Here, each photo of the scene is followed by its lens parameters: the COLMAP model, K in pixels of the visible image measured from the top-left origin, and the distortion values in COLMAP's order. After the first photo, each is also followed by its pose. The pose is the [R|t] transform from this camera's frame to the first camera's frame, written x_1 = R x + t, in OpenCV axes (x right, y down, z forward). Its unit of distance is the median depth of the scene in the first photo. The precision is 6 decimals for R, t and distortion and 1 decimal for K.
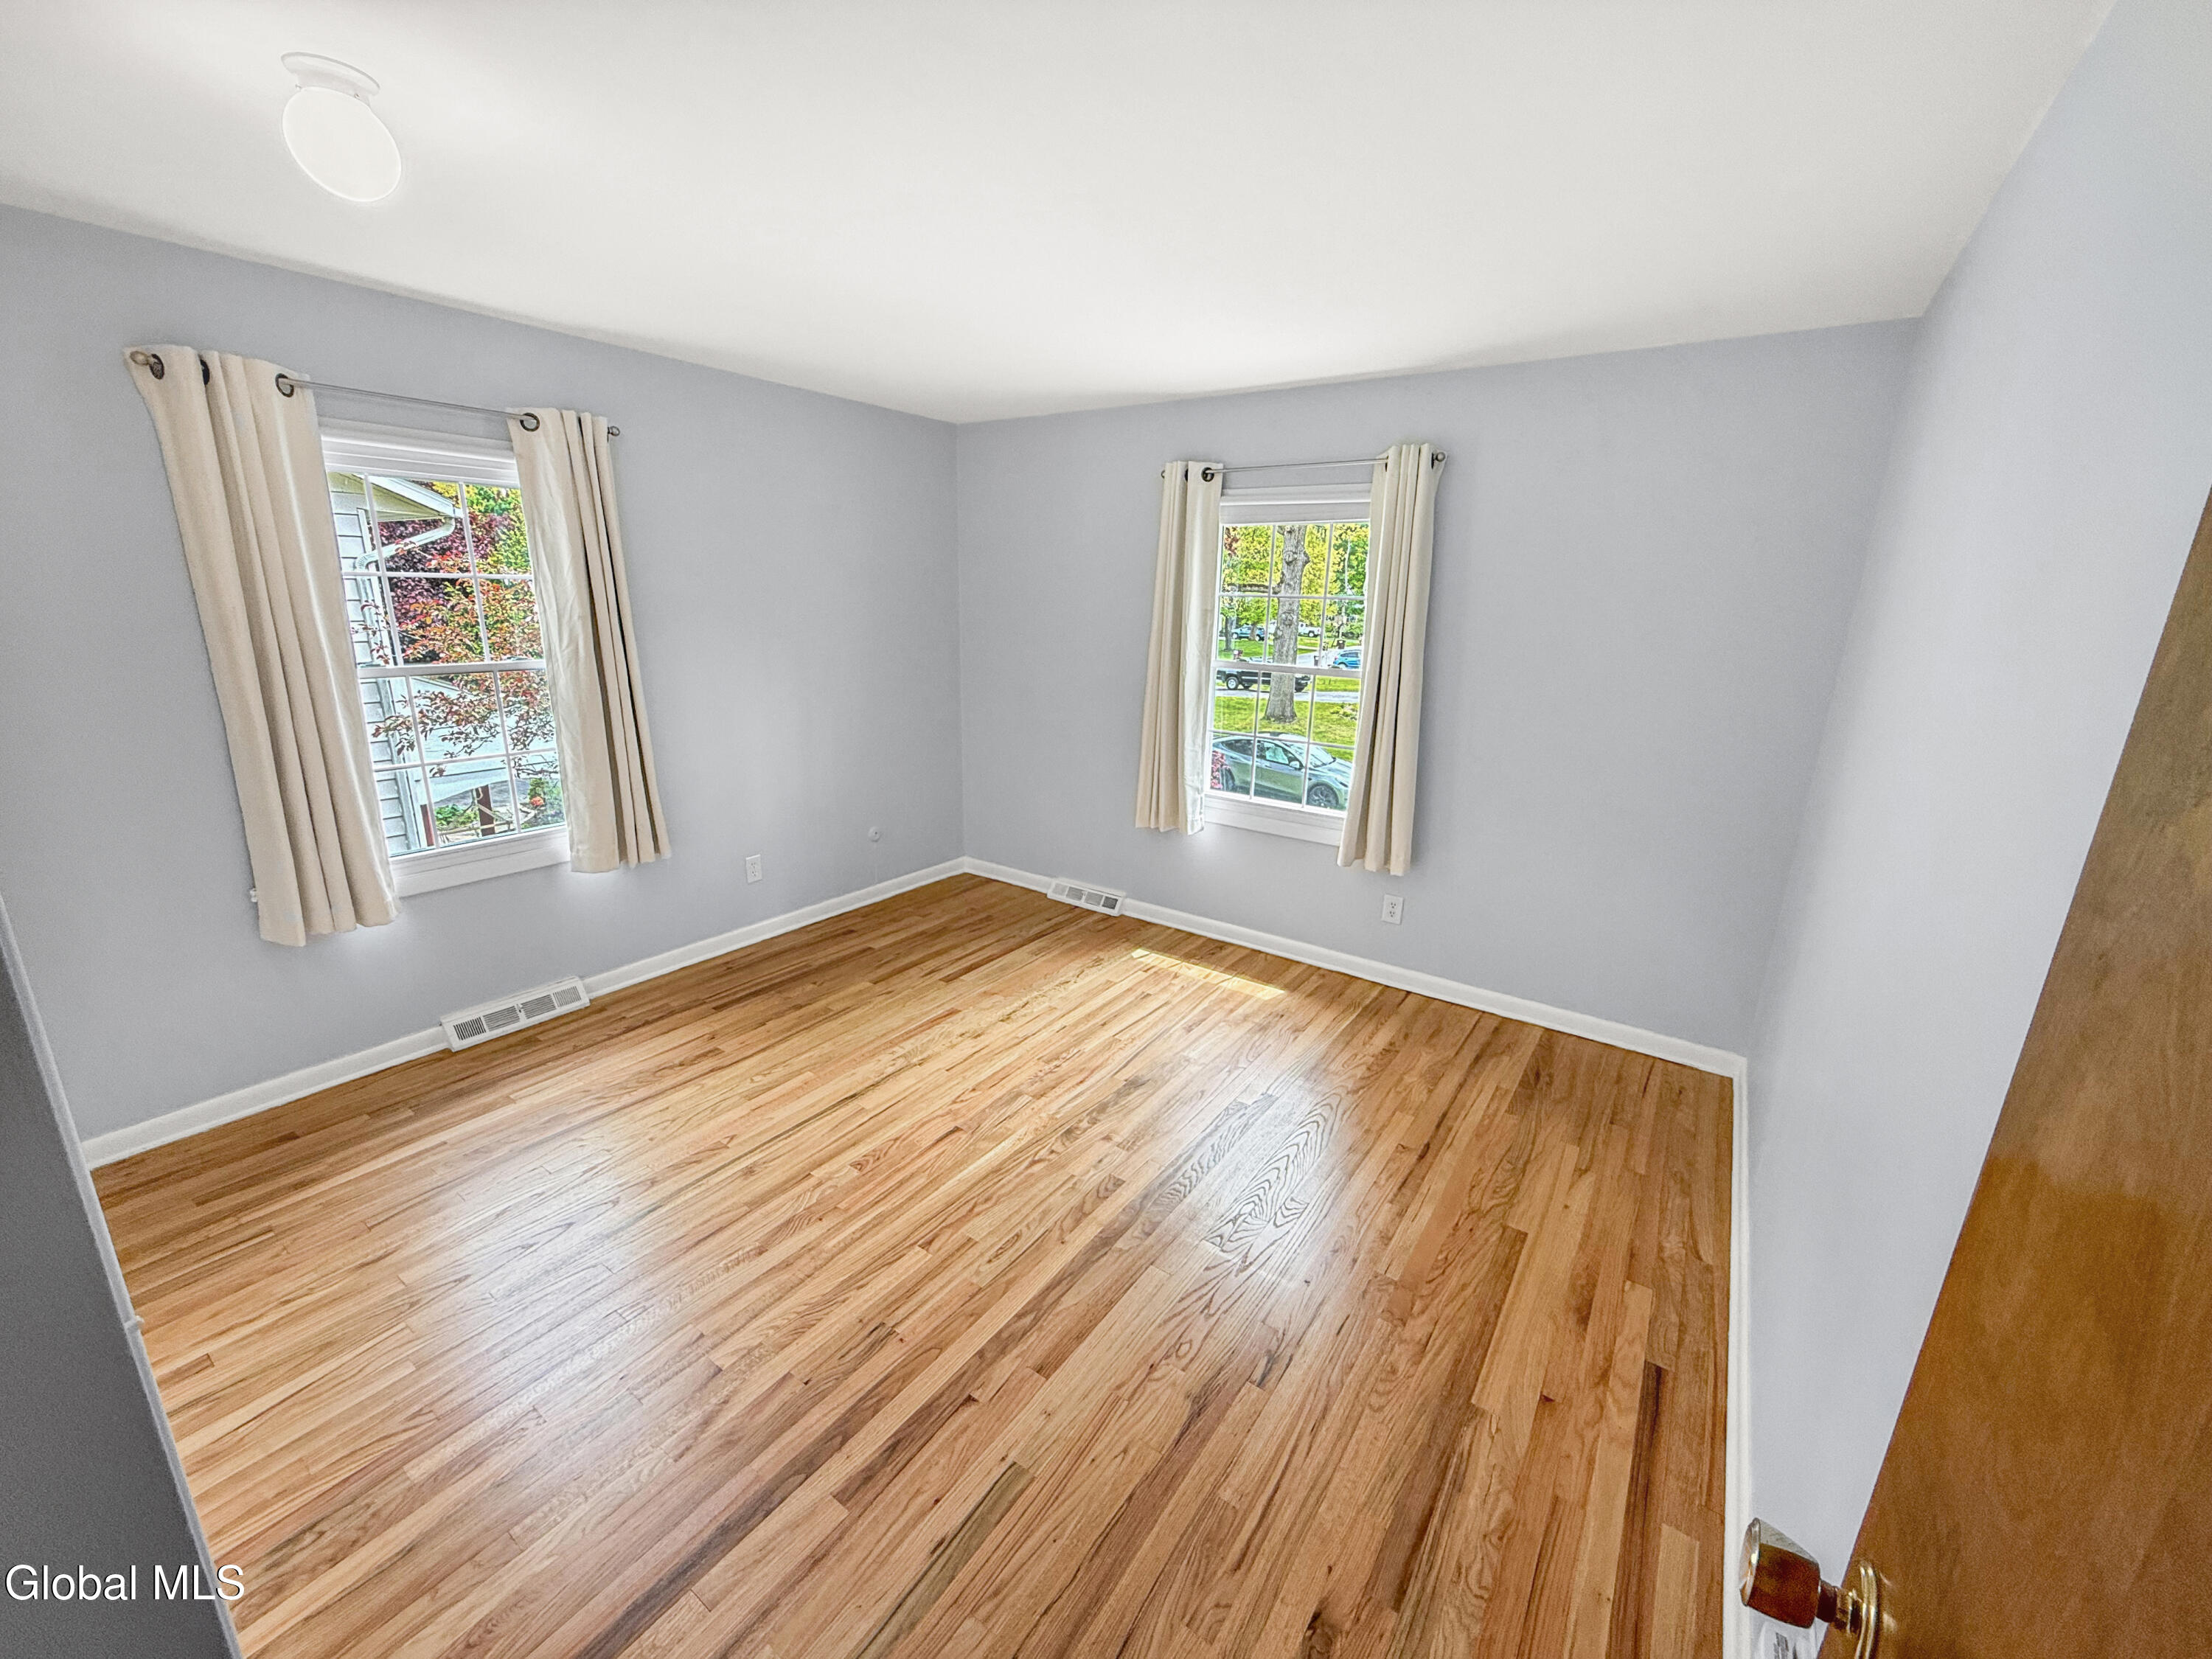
lens RADIAL K [[882.6, 0, 1100.8], [0, 882.6, 832.6], [0, 0, 1]] dist [0.001690, -0.000243]
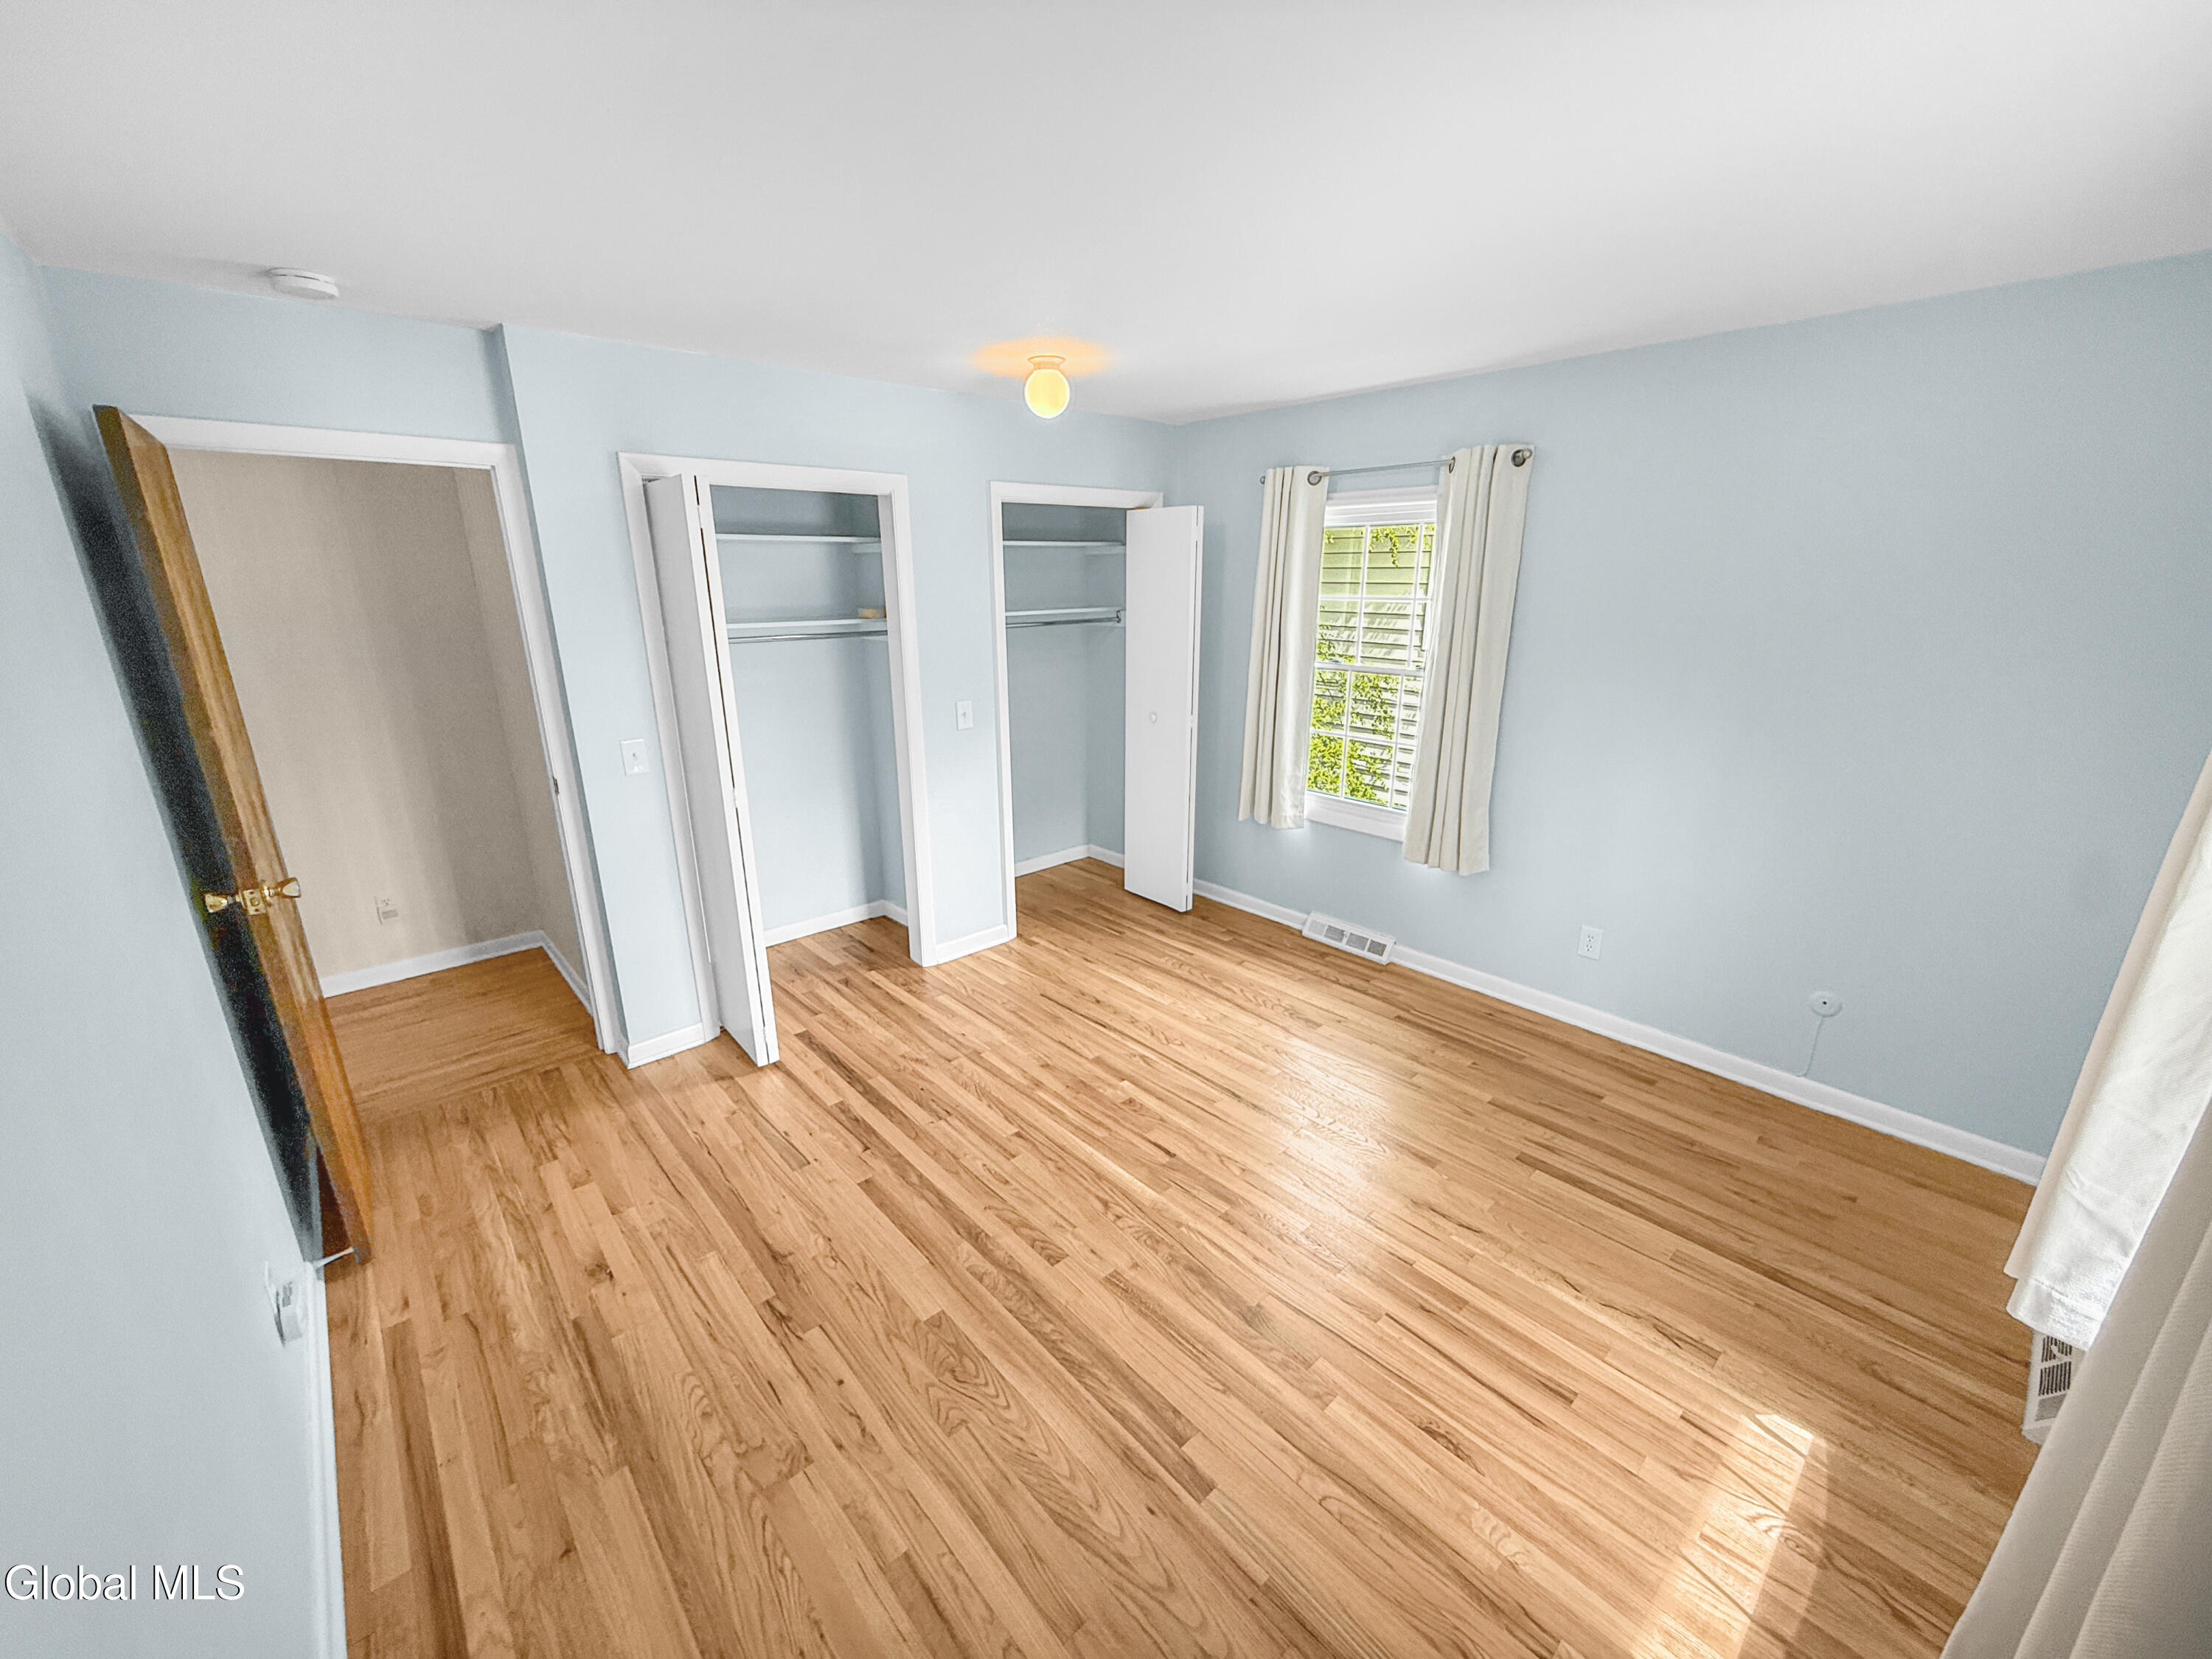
lens RADIAL K [[882.6, 0, 1100.8], [0, 882.6, 832.6], [0, 0, 1]] dist [0.001690, -0.000243]
pose [[-0.227880, 0.253478, -0.940117, 0.724445], [-0.258212, 0.915219, 0.309354, -0.295383], [0.938828, 0.313245, -0.143110, 0.986222]]
